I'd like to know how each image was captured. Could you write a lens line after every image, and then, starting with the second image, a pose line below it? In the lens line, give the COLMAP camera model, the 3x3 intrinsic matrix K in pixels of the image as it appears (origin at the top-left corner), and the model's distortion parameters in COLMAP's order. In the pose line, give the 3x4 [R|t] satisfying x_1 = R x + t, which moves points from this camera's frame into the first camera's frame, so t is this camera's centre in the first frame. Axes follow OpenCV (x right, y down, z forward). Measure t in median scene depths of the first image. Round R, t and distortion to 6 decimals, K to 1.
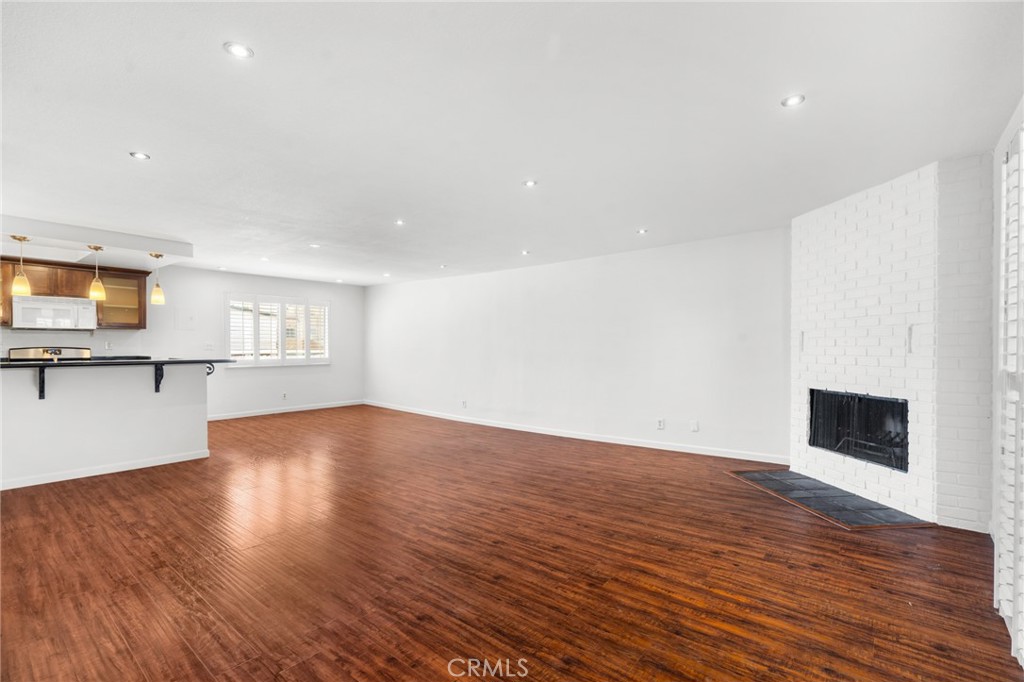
lens RADIAL K [[466.0, 0, 510.6], [0, 466.0, 342.8], [0, 0, 1]] dist [-0.015224, 0.000012]
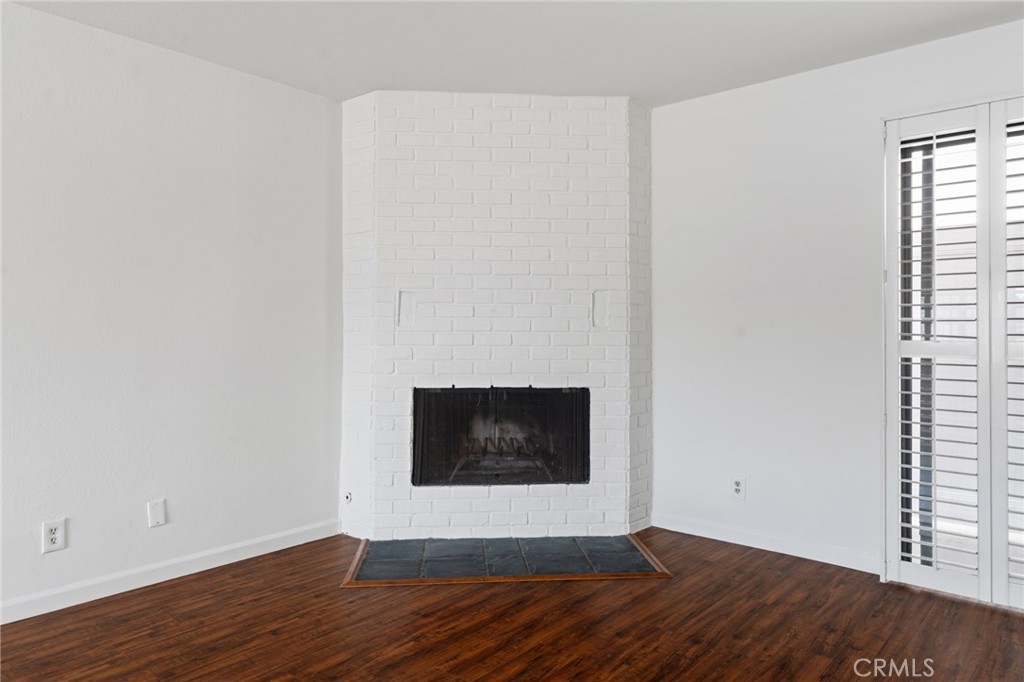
lens RADIAL K [[664.2, 0, 510.6], [0, 664.2, 331.2], [0, 0, 1]] dist [-0.002590, -0.000401]
pose [[0.026519, 0.018940, 0.999469, -0.255724], [-0.012798, 0.999745, -0.018606, 0.051511], [-0.999566, -0.012298, 0.026755, 1.104376]]
